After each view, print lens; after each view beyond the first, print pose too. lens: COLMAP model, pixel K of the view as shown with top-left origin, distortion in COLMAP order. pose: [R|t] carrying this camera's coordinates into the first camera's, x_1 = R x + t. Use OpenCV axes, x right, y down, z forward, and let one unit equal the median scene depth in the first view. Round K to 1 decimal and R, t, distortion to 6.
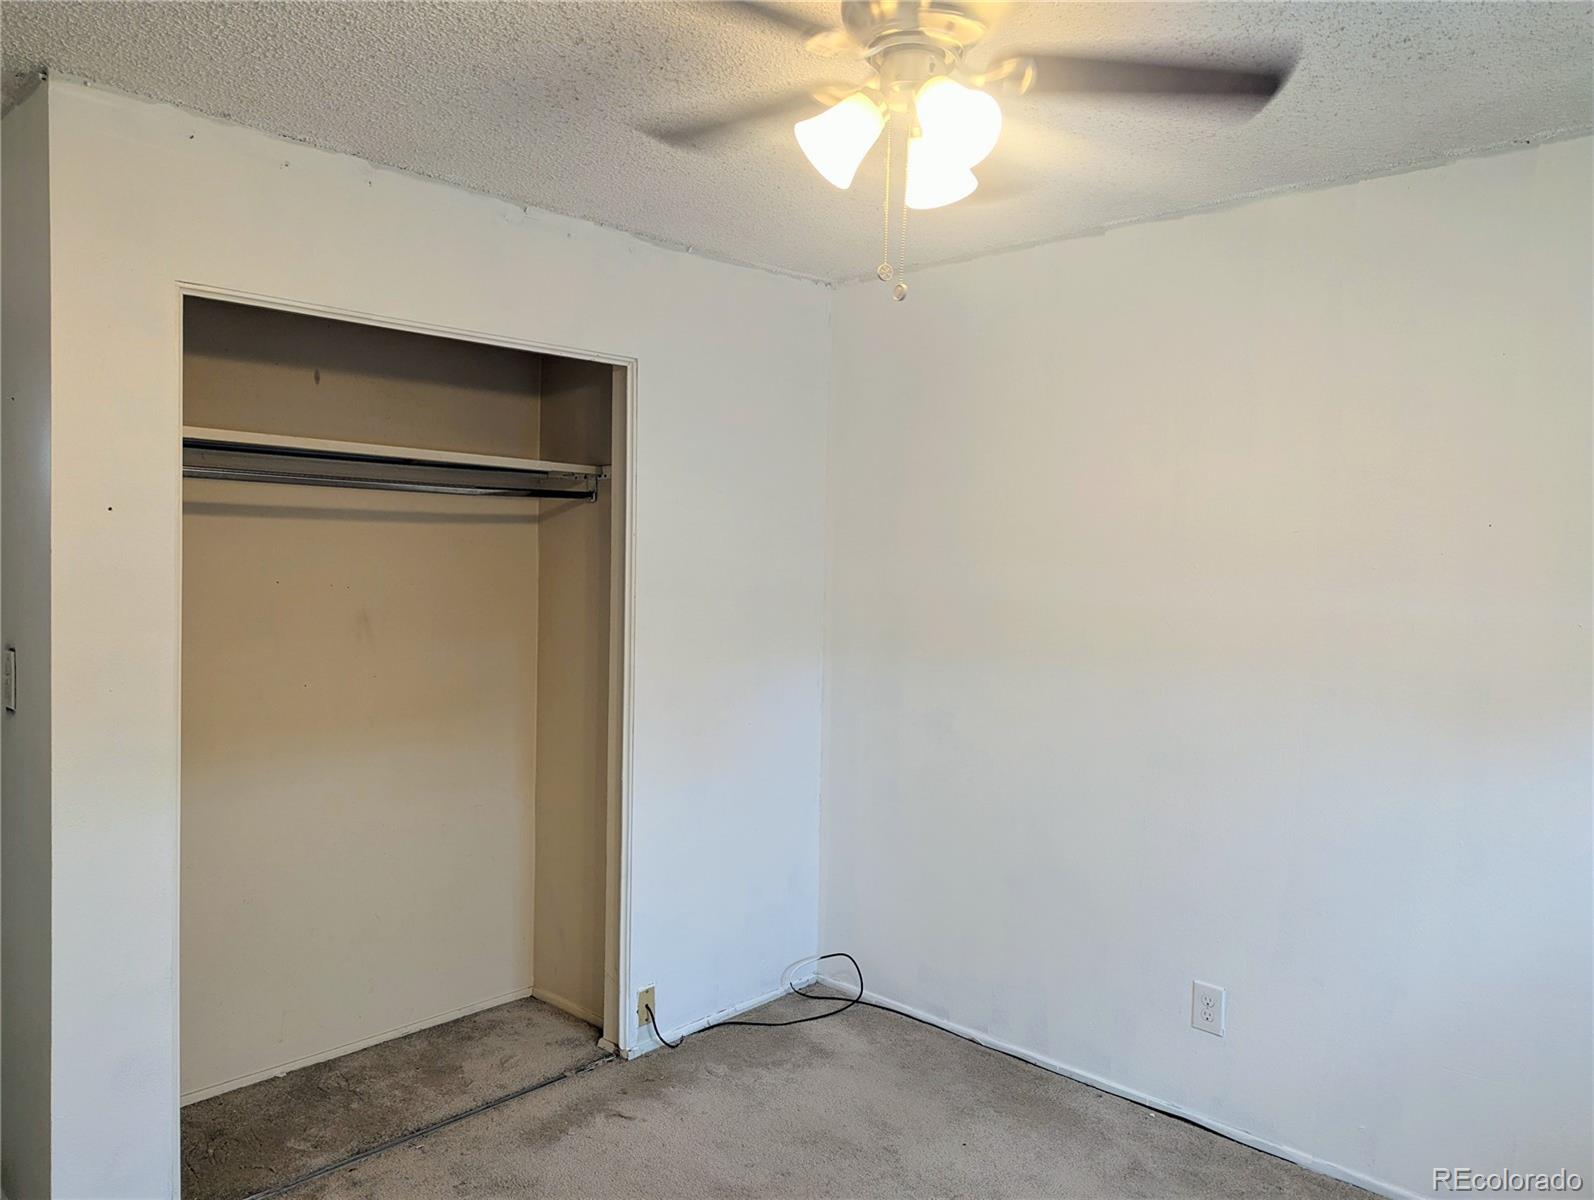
lens RADIAL K [[1124.9, 0, 807.5], [0, 1124.9, 598.5], [0, 0, 1]] dist [0.058283, -0.076477]
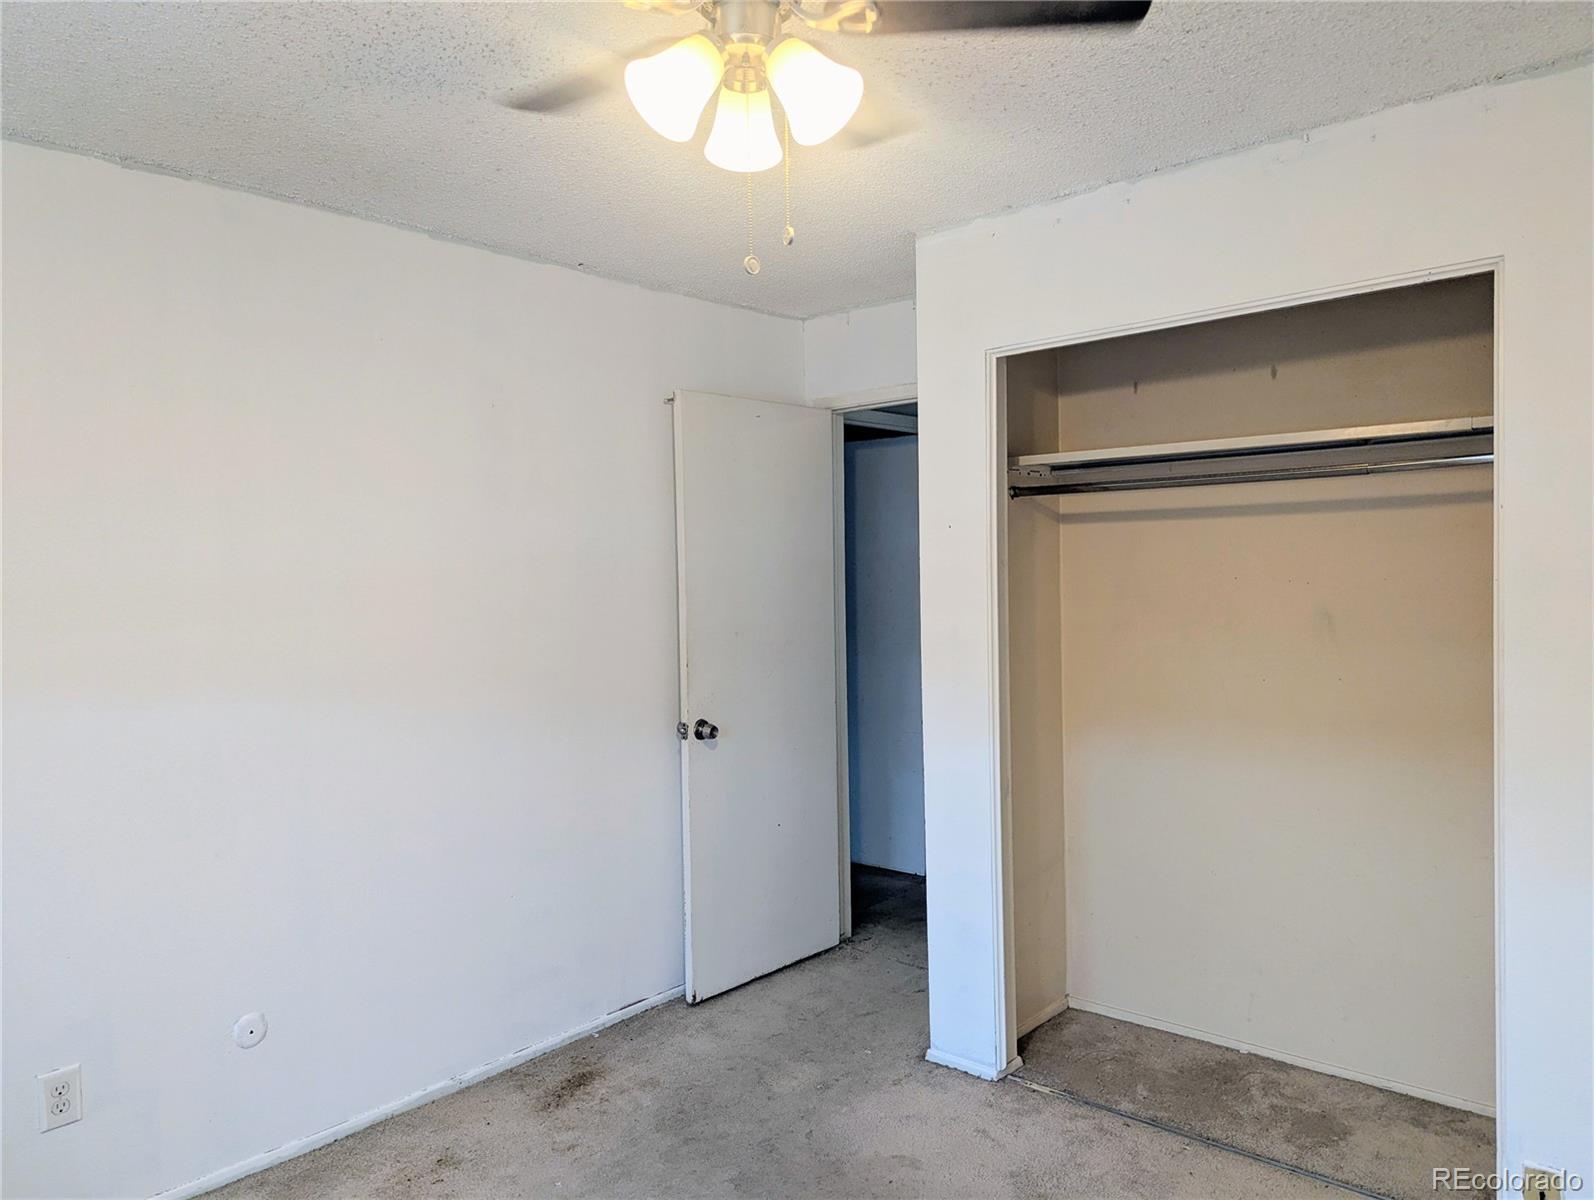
lens RADIAL K [[1124.9, 0, 807.5], [0, 1124.9, 598.5], [0, 0, 1]] dist [0.058283, -0.076477]
pose [[0.019864, 0.004322, -0.999793, 0.577653], [-0.013113, 0.999906, 0.004062, 0.006012], [0.999717, 0.013030, 0.019919, 0.587280]]
